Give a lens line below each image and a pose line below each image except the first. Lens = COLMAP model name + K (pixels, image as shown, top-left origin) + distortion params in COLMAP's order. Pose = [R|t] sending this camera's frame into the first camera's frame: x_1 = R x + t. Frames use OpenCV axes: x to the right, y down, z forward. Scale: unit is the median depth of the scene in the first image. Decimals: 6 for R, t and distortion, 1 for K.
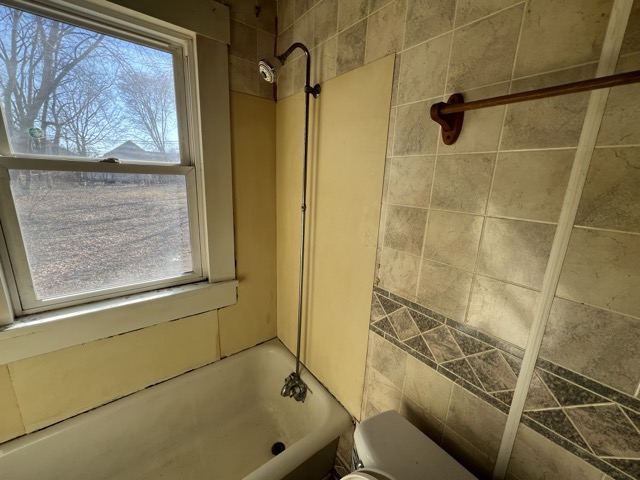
lens RADIAL K [[254.1, 0, 320.0], [0, 254.1, 240.0], [0, 0, 1]] dist [-0.001118, -0.000132]
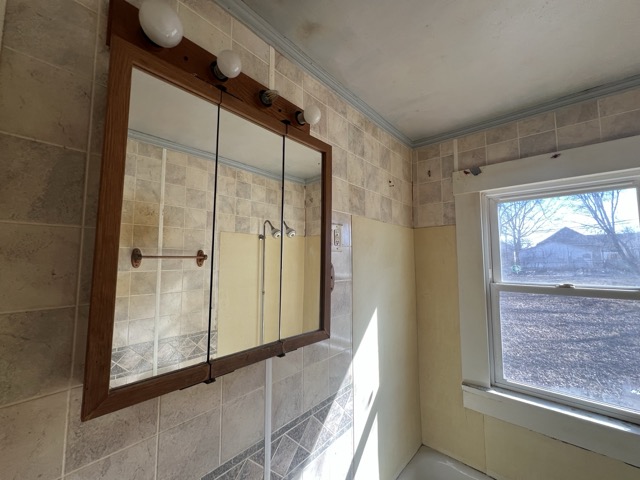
lens RADIAL K [[254.1, 0, 320.0], [0, 254.1, 240.0], [0, 0, 1]] dist [-0.001118, -0.000132]
pose [[0.178406, -0.118396, -0.976808, 0.242329], [-0.217602, 0.963407, -0.156515, -0.082946], [0.959594, 0.240479, 0.146115, -0.469943]]
